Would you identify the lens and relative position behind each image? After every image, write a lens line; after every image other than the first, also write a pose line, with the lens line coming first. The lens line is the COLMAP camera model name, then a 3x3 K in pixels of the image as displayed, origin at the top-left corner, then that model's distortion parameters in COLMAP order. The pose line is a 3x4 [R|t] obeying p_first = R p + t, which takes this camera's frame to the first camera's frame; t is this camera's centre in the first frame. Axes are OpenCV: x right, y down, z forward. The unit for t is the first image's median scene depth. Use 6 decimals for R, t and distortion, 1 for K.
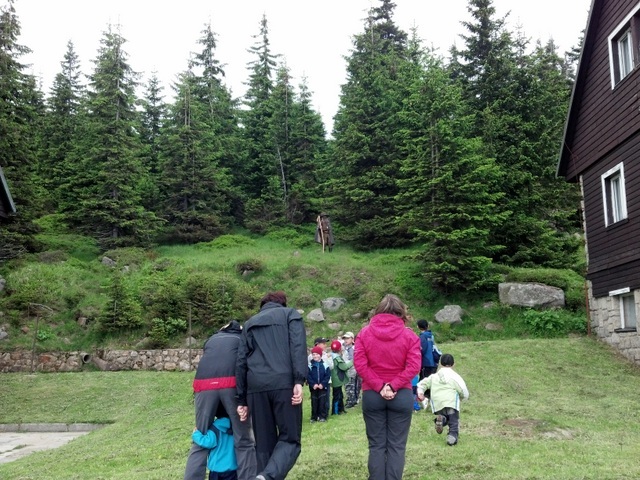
lens RADIAL K [[701.7, 0, 315.6], [0, 701.7, 225.1], [0, 0, 1]] dist [0.156840, -0.419966]
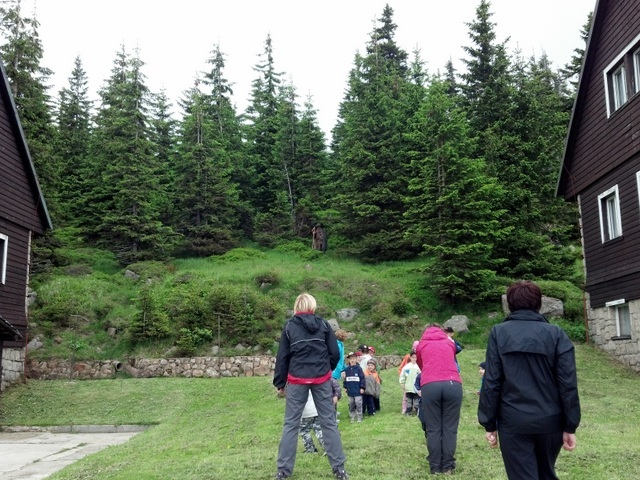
lens RADIAL K [[701.7, 0, 315.6], [0, 701.7, 225.1], [0, 0, 1]] dist [0.156840, -0.419966]
pose [[0.999946, -0.001899, 0.010241, -0.033233], [0.002034, 0.999911, -0.013163, -0.009192], [-0.010215, 0.013183, 0.999861, -0.067026]]
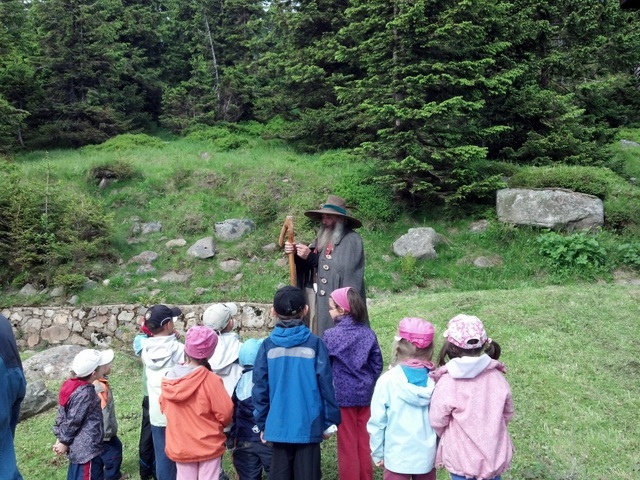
lens RADIAL K [[698.6, 0, 320.6], [0, 698.6, 249.6], [0, 0, 1]] dist [0.152730, -0.448977]
pose [[0.999692, -0.018749, 0.016279, 0.090405], [0.016090, 0.988493, 0.150411, 0.037158], [-0.018912, -0.150103, 0.988489, 0.374929]]
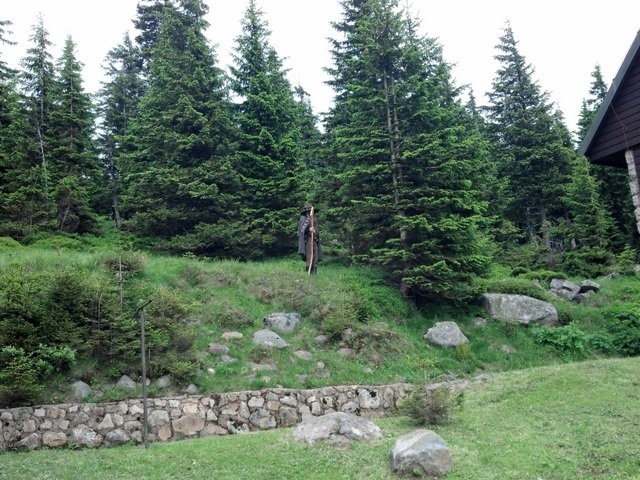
lens RADIAL K [[701.7, 0, 315.6], [0, 701.7, 225.1], [0, 0, 1]] dist [0.156840, -0.419966]
pose [[0.873335, 0.064616, 0.482815, -0.263175], [-0.027185, 0.996083, -0.084135, 0.075097], [-0.486360, 0.060353, 0.871671, 0.405940]]
